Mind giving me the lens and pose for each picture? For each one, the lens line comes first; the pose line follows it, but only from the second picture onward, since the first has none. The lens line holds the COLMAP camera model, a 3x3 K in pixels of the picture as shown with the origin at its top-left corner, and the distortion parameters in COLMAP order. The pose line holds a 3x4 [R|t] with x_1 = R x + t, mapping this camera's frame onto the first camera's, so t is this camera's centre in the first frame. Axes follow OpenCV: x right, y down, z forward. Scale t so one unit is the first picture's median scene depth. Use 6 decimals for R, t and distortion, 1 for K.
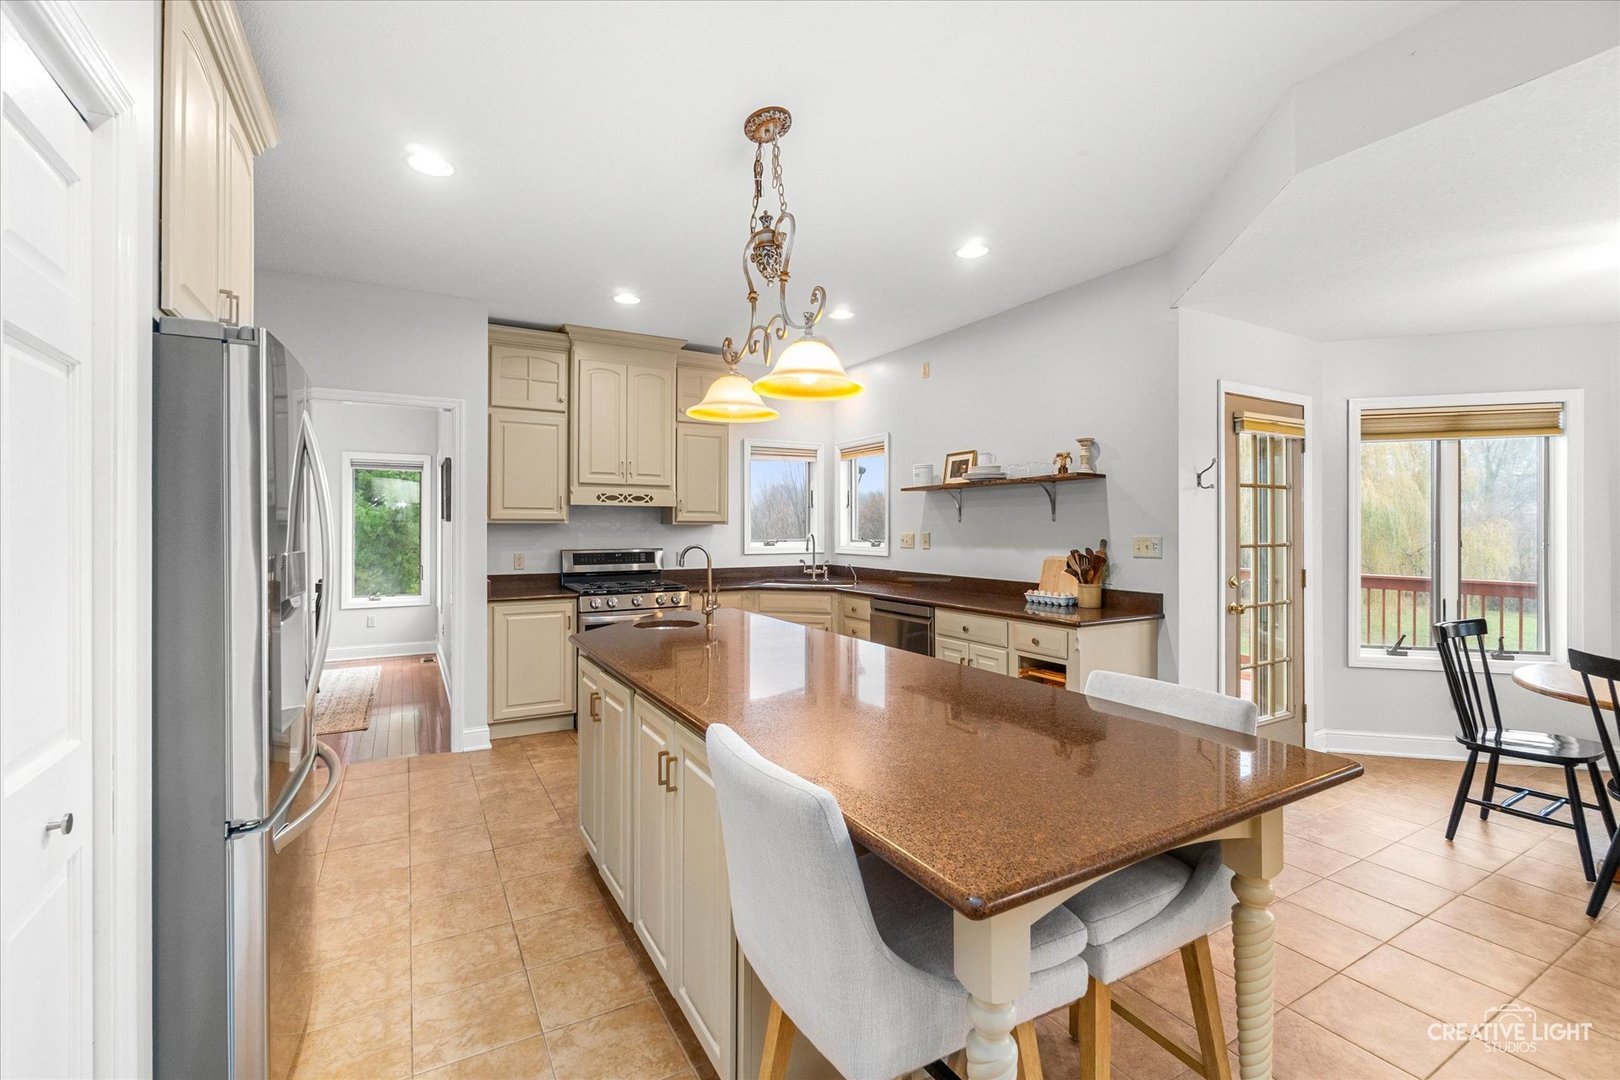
lens RADIAL K [[704.9, 0, 800.0], [0, 704.9, 525.3], [0, 0, 1]] dist [-0.003829, 0.002382]
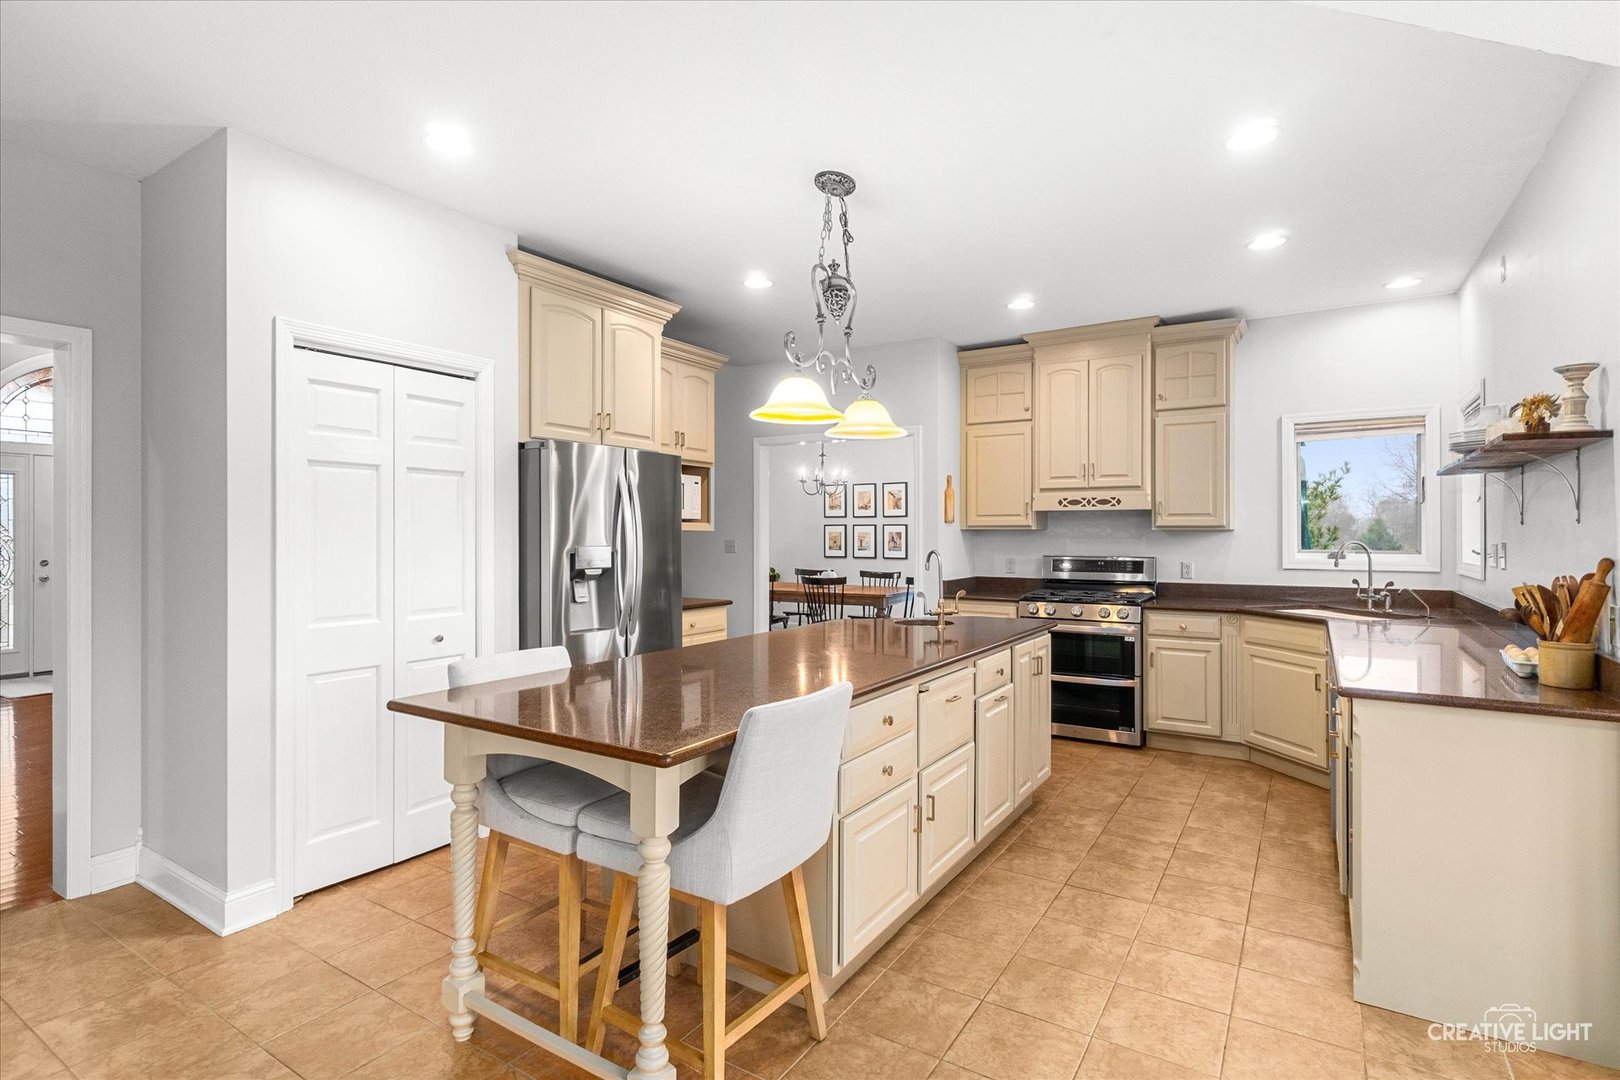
lens RADIAL K [[803.6, 0, 803.2], [0, 803.6, 539.9], [0, 0, 1]] dist [-0.000673, 0.000157]
pose [[0.461714, 0.007726, -0.886995, 0.688565], [0.003684, 0.999937, 0.010627, -0.001380], [0.887021, -0.008175, 0.461656, 0.218291]]
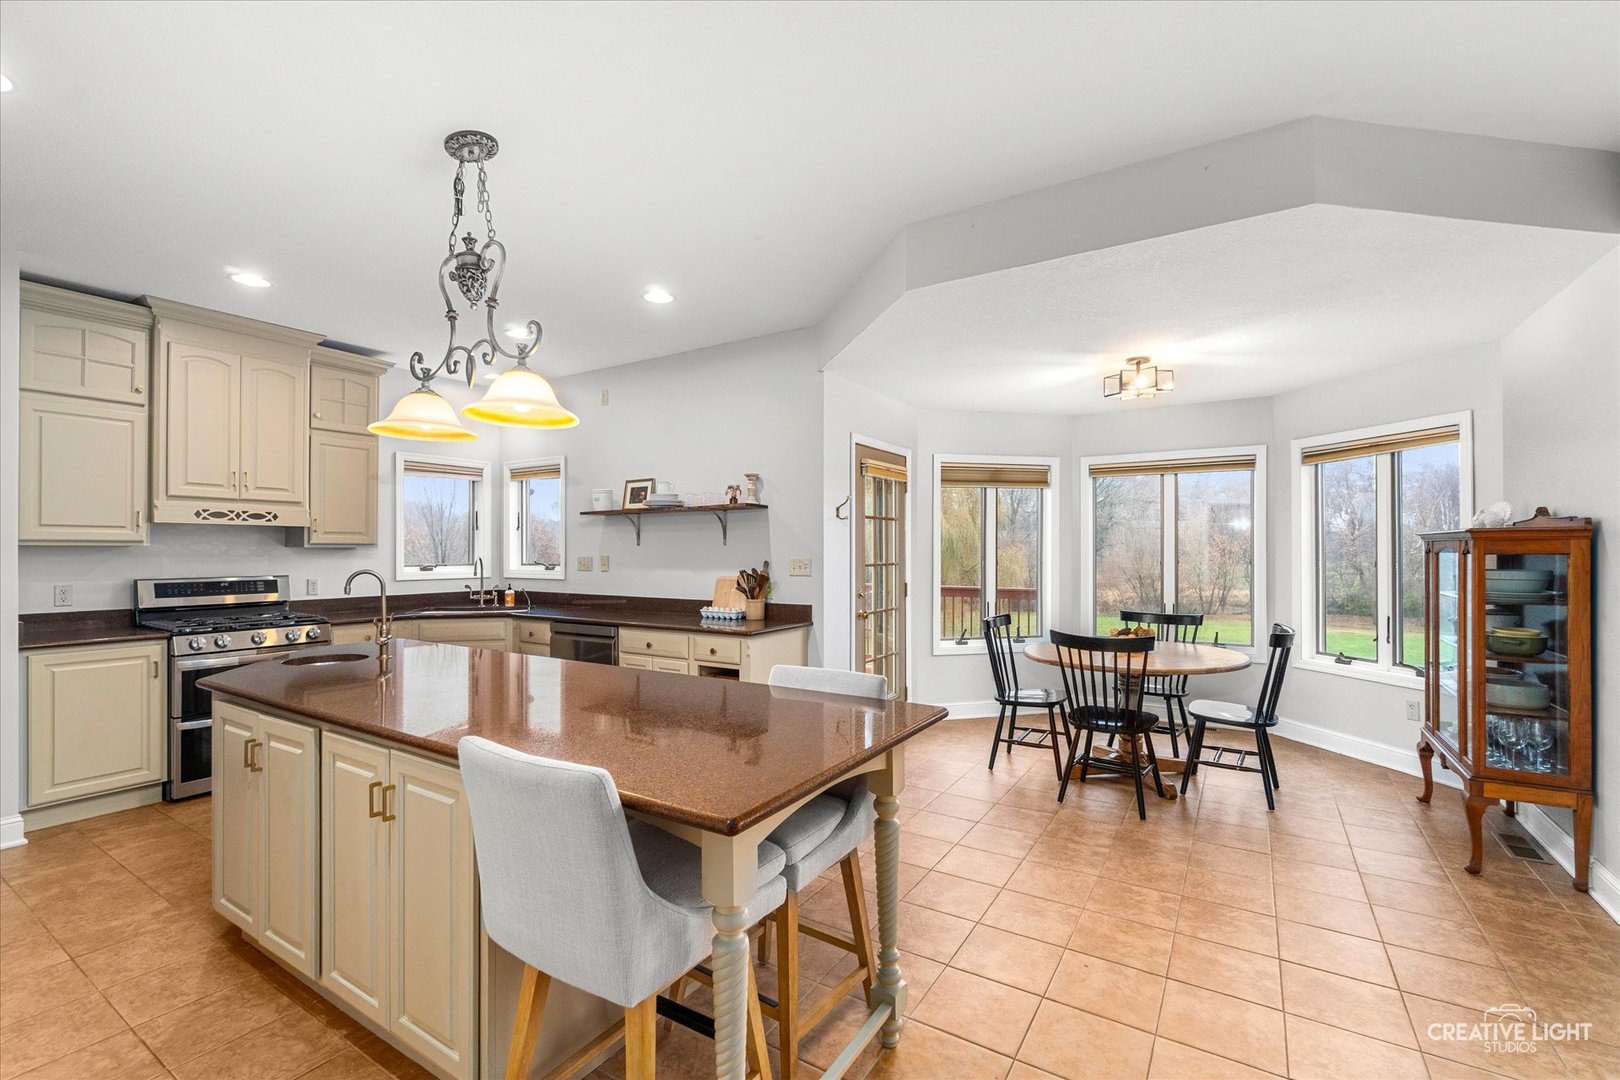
lens RADIAL K [[704.9, 0, 807.9], [0, 704.9, 548.9], [0, 0, 1]] dist [-0.003829, 0.002382]
pose [[0.881401, 0.000856, 0.472368, -0.061754], [-0.001225, 0.999999, 0.000474, -0.000684], [-0.472368, -0.000996, 0.881401, -0.064978]]
